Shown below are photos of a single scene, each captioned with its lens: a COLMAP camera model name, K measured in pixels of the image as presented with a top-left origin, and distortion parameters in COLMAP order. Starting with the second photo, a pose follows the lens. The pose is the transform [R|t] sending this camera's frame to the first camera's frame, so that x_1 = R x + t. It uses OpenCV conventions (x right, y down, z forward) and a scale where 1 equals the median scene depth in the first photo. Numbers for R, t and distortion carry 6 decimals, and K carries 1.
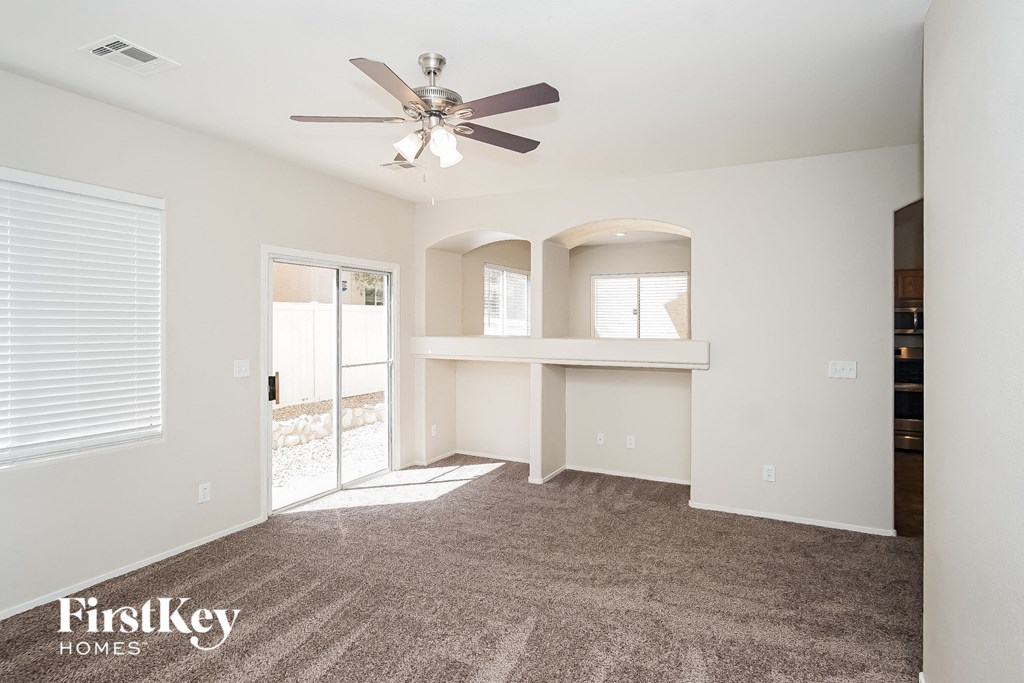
lens RADIAL K [[552.6, 0, 513.7], [0, 552.6, 327.9], [0, 0, 1]] dist [-0.002131, -0.000509]
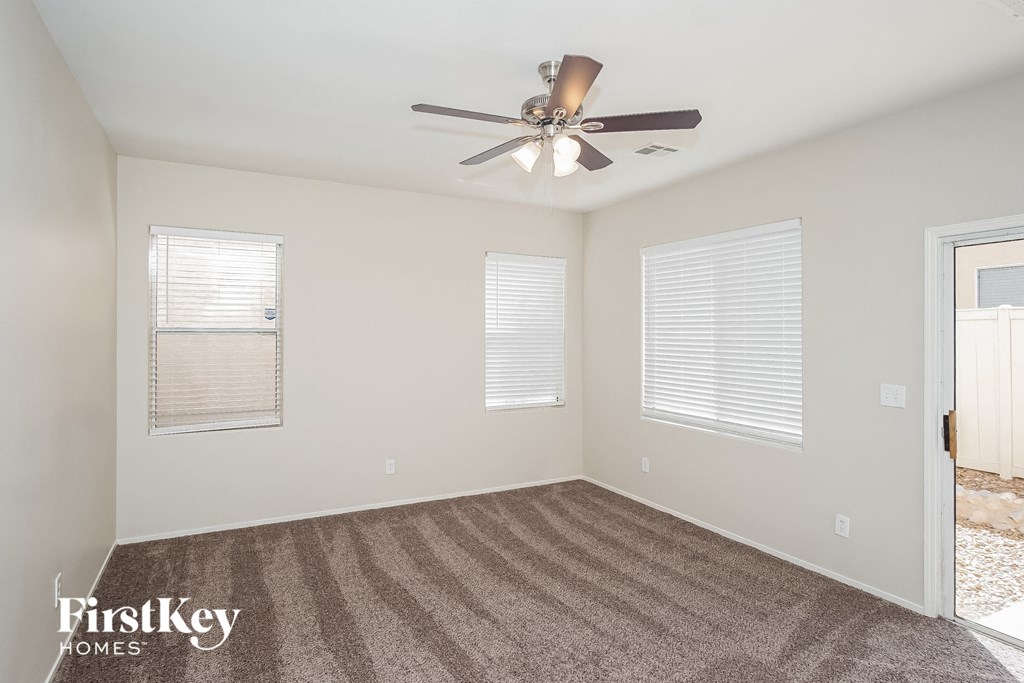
lens RADIAL K [[552.6, 0, 513.7], [0, 552.6, 327.9], [0, 0, 1]] dist [-0.002131, -0.000509]
pose [[-0.563817, -0.010906, -0.825828, 0.451447], [-0.010217, 0.999928, -0.006230, -0.010566], [0.825837, 0.004926, -0.563888, 0.987918]]
